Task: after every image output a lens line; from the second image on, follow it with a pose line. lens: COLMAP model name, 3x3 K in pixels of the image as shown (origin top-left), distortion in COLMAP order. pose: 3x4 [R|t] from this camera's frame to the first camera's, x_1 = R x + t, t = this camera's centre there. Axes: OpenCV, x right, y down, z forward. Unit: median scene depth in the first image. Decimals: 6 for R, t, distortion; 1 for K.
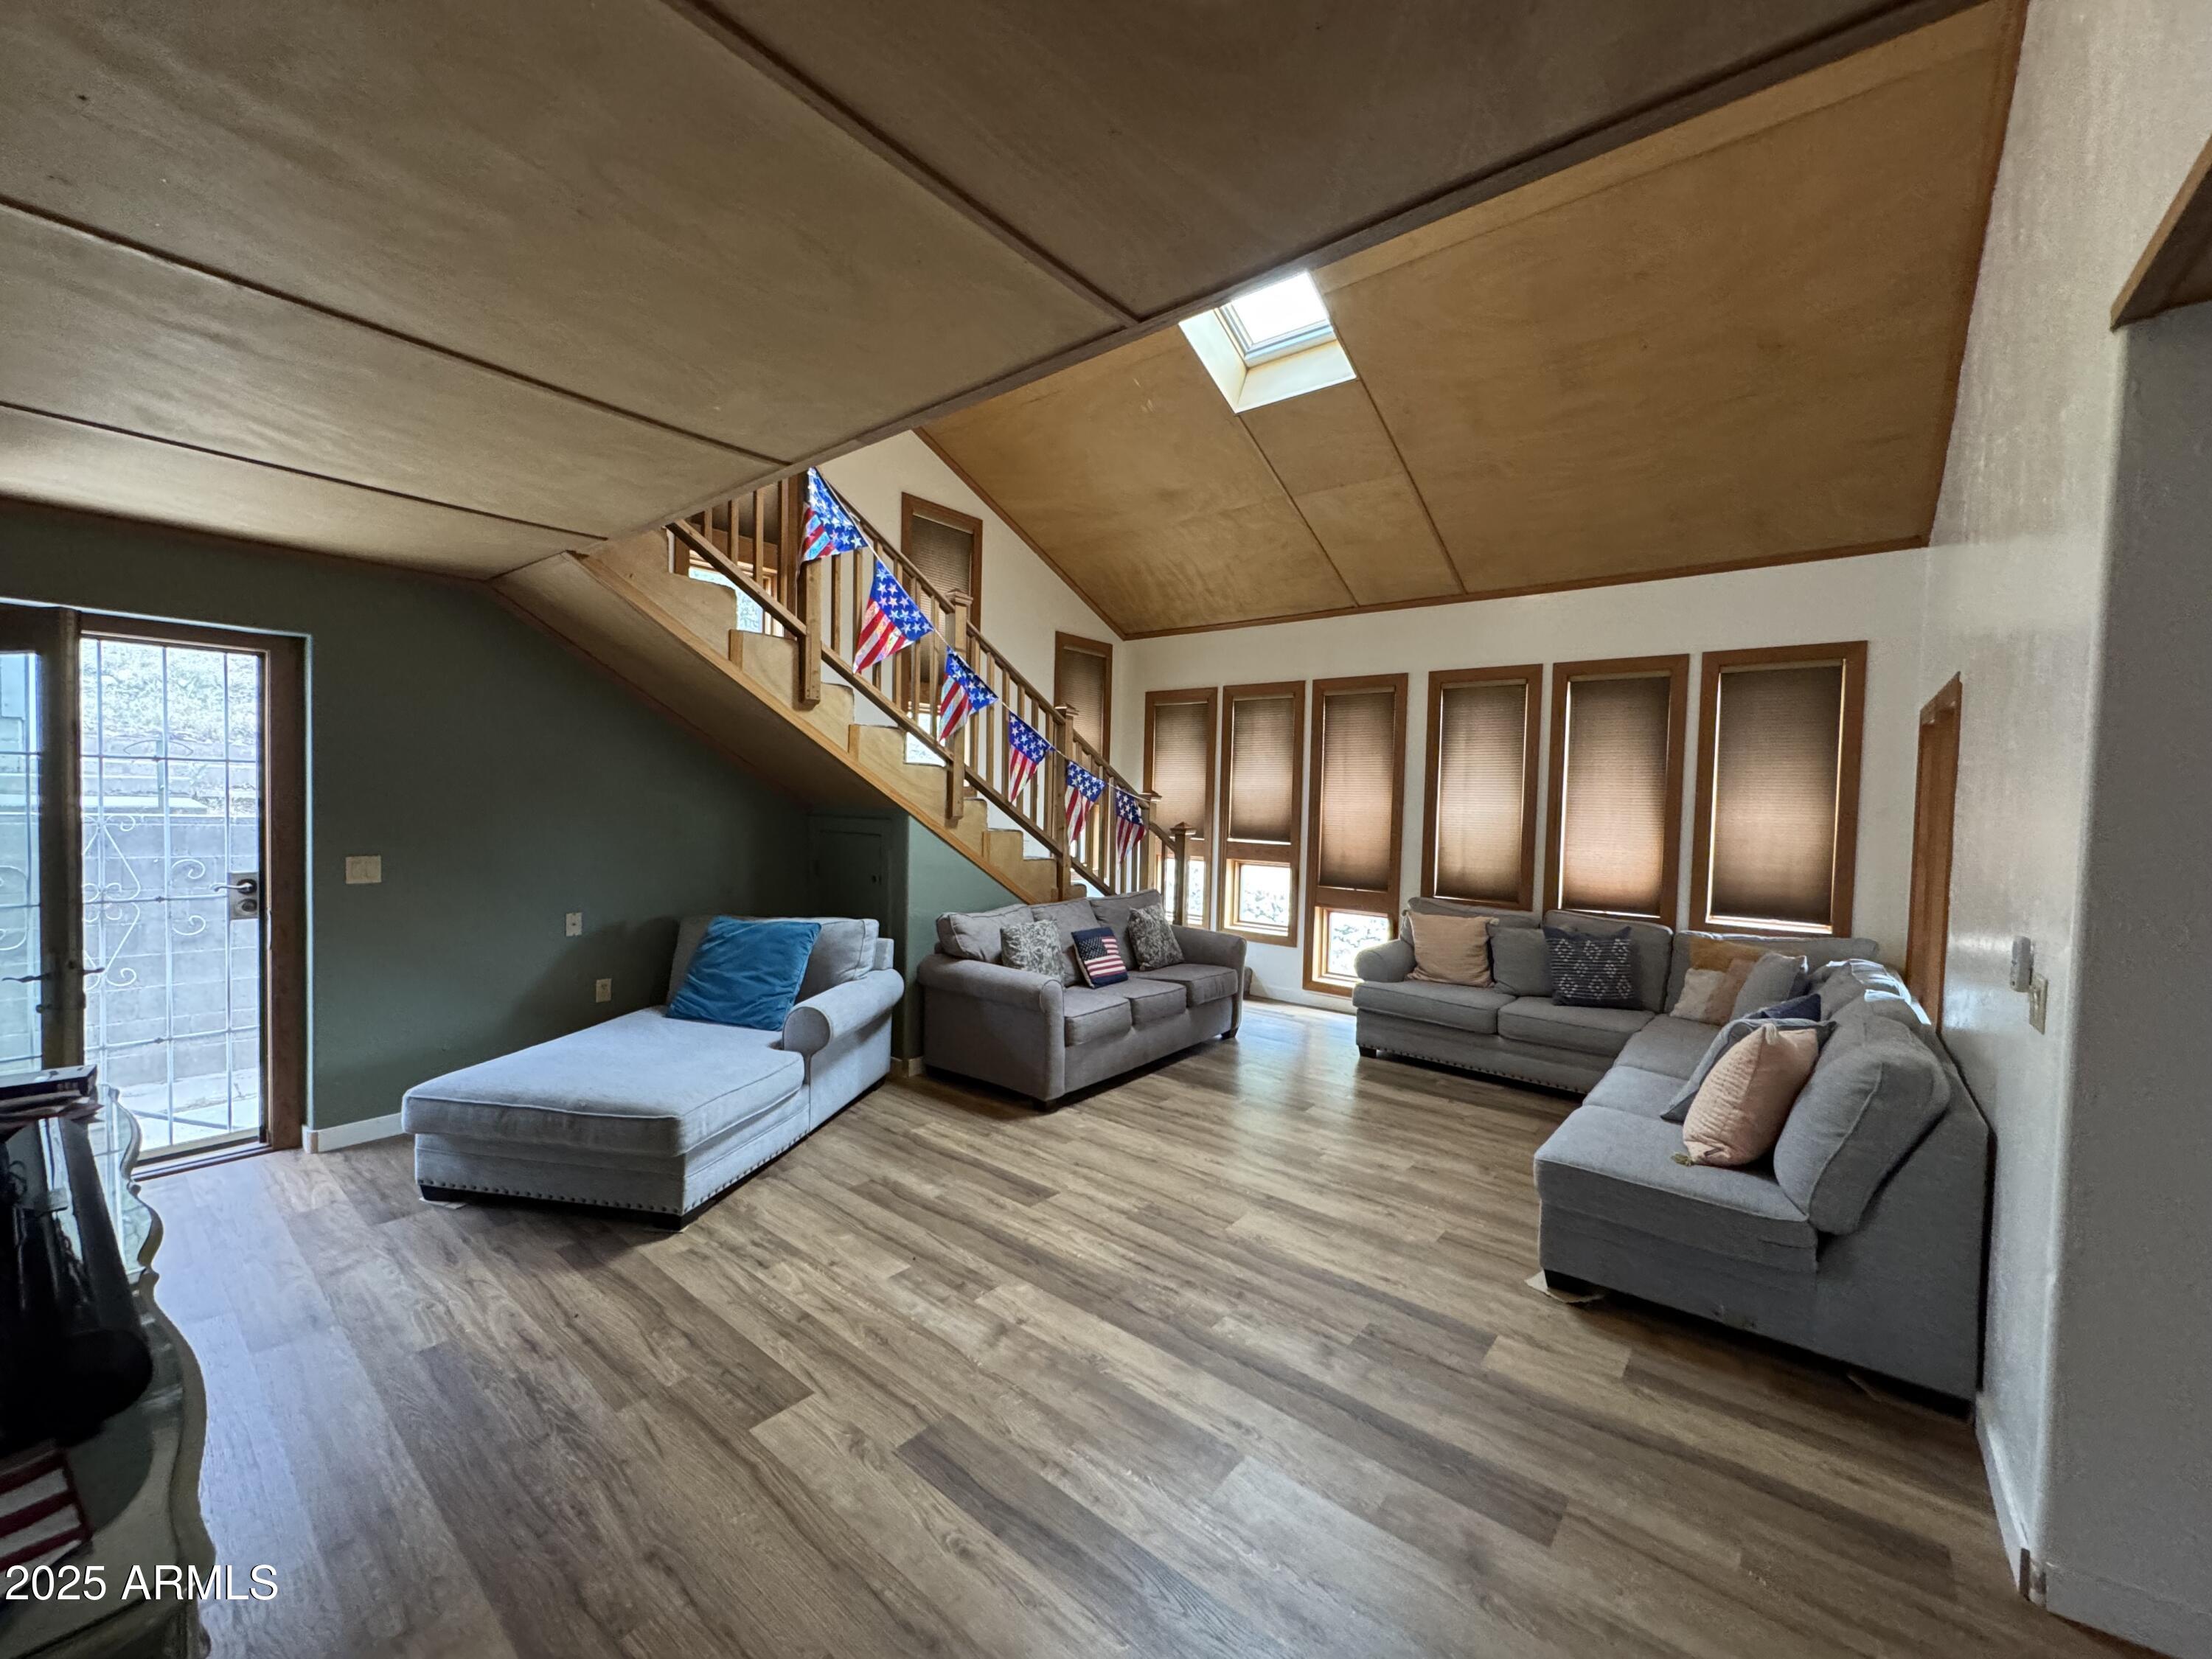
lens RADIAL K [[879.9, 0, 1103.8], [0, 879.9, 833.0], [0, 0, 1]] dist [-0.002209, 0.000299]
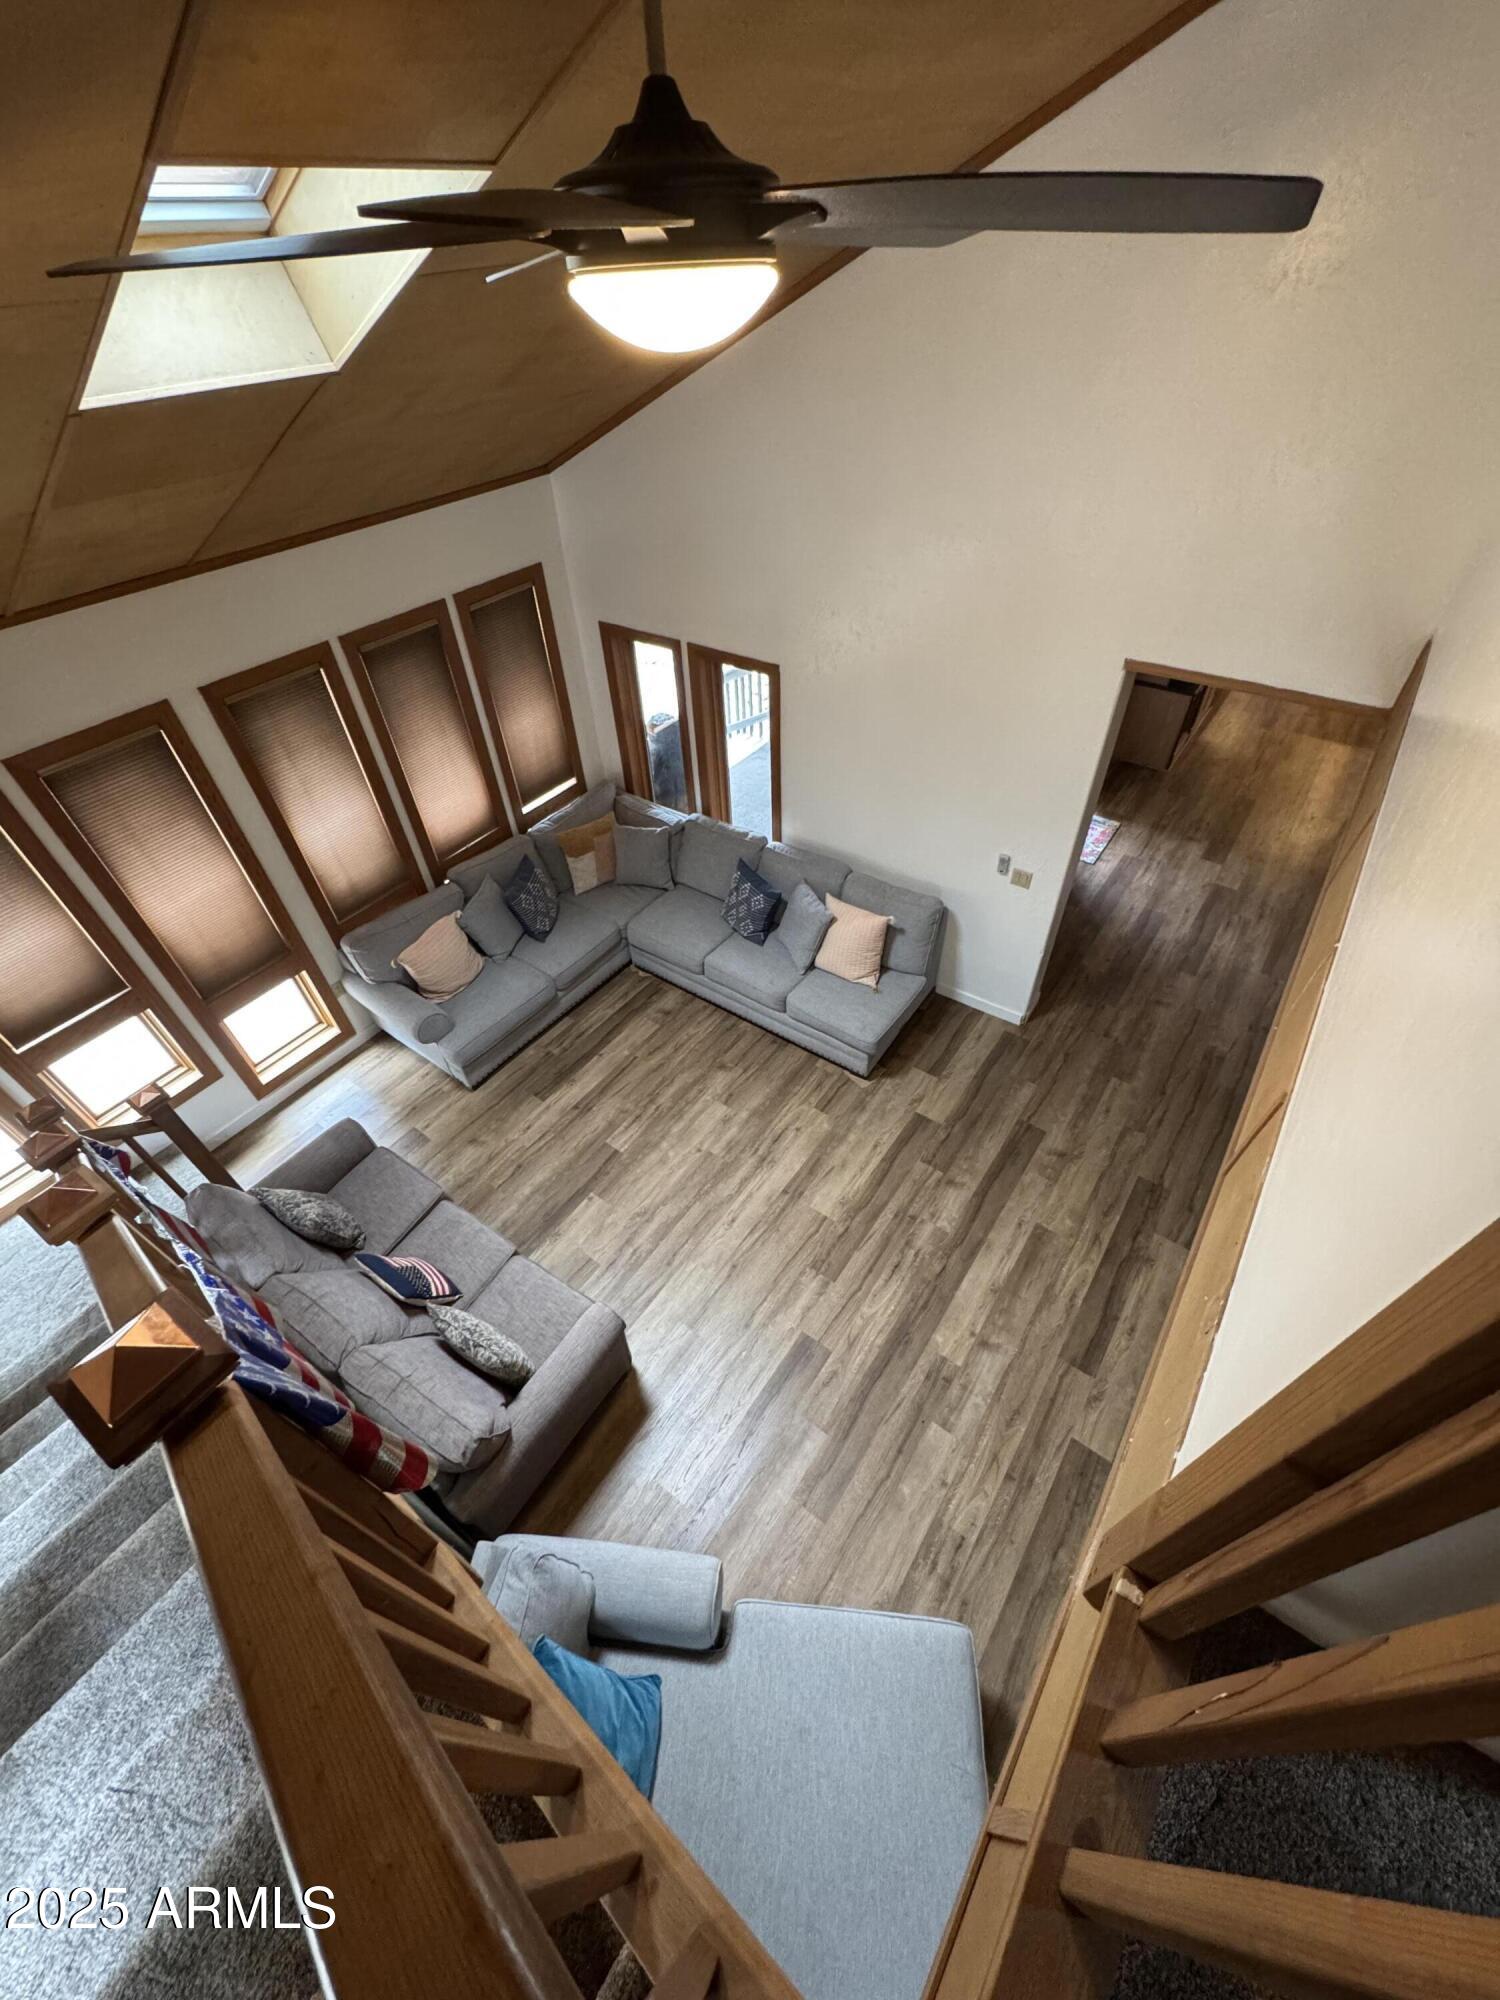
lens RADIAL K [[795.5, 0, 750.0], [0, 795.5, 1000.0], [0, 0, 1]] dist [-0.002209, 0.000299]
pose [[-0.062634, -0.713646, 0.697700, -0.354398], [0.073015, 0.693923, 0.716338, -0.536652], [-0.995362, 0.095809, 0.008644, 0.704568]]
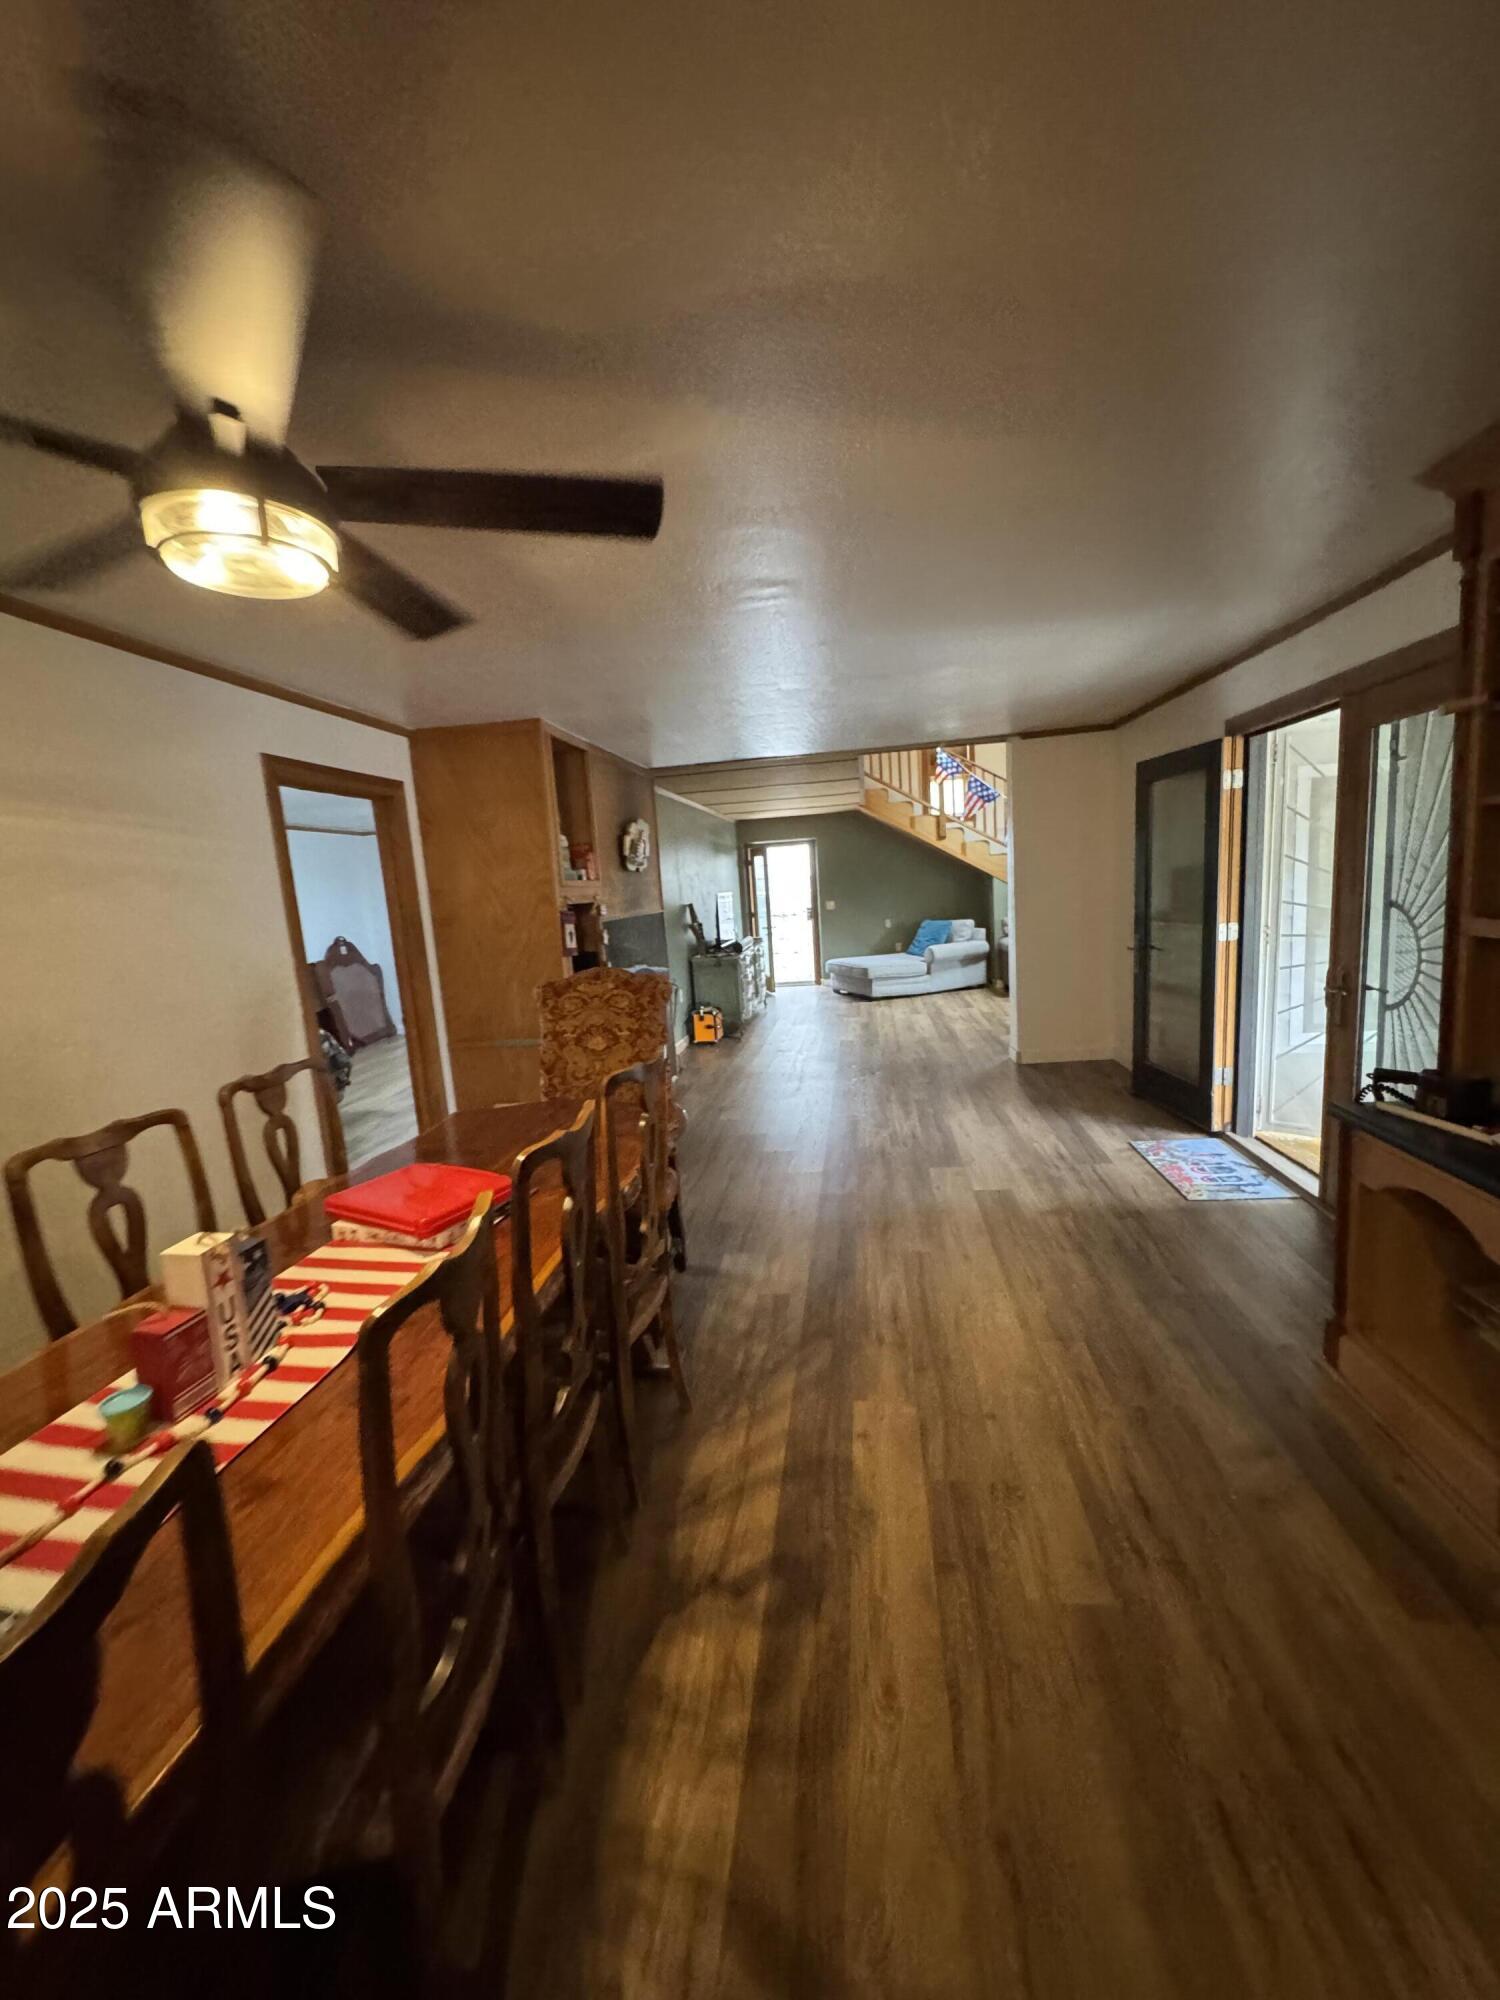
lens RADIAL K [[795.5, 0, 750.0], [0, 795.5, 1000.0], [0, 0, 1]] dist [-0.002209, 0.000299]
pose [[0.521215, 0.063345, -0.851071, 1.226144], [0.044709, 0.993845, 0.101353, 0.060225], [0.852253, -0.090877, 0.515175, -0.663244]]
